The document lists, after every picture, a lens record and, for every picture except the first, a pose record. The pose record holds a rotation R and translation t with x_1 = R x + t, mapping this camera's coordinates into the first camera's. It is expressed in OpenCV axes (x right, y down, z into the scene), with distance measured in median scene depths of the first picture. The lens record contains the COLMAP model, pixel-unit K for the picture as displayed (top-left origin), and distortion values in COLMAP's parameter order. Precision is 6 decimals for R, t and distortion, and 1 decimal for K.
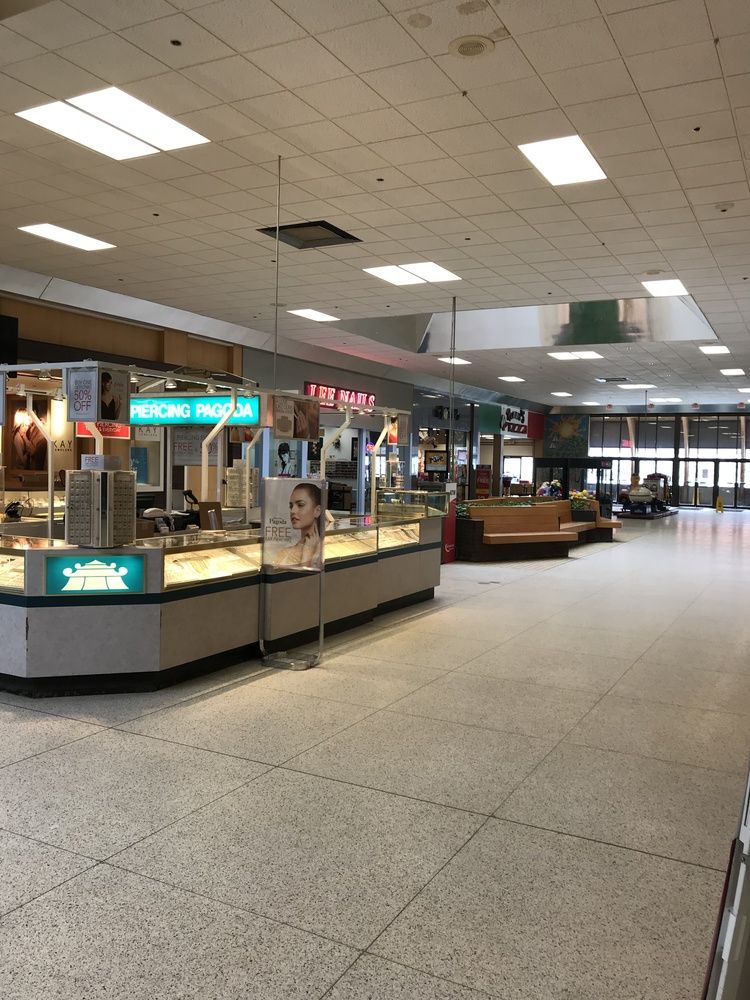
lens RADIAL K [[824.4, 0, 378.0], [0, 824.4, 498.9], [0, 0, 1]] dist [0.008961, -0.005854]
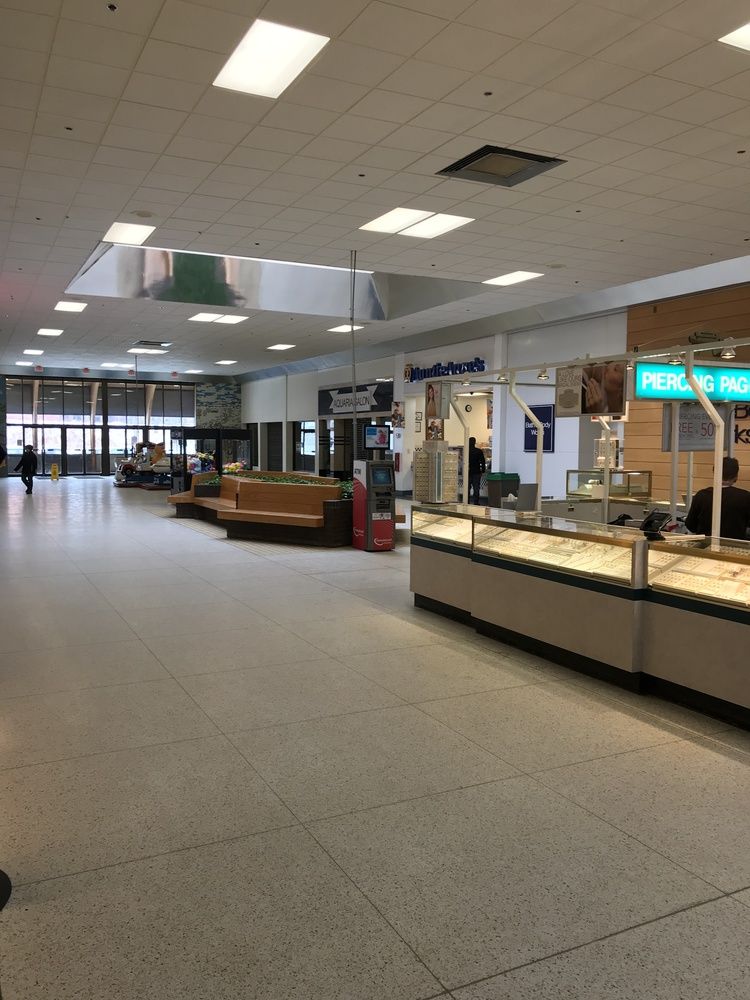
lens RADIAL K [[824.4, 0, 377.9], [0, 824.4, 501.1], [0, 0, 1]] dist [0.008961, -0.005854]
pose [[0.573586, -0.080967, 0.815134, -0.299209], [0.043002, 0.996707, 0.068743, -0.016775], [-0.818016, -0.004377, 0.575179, 0.218242]]
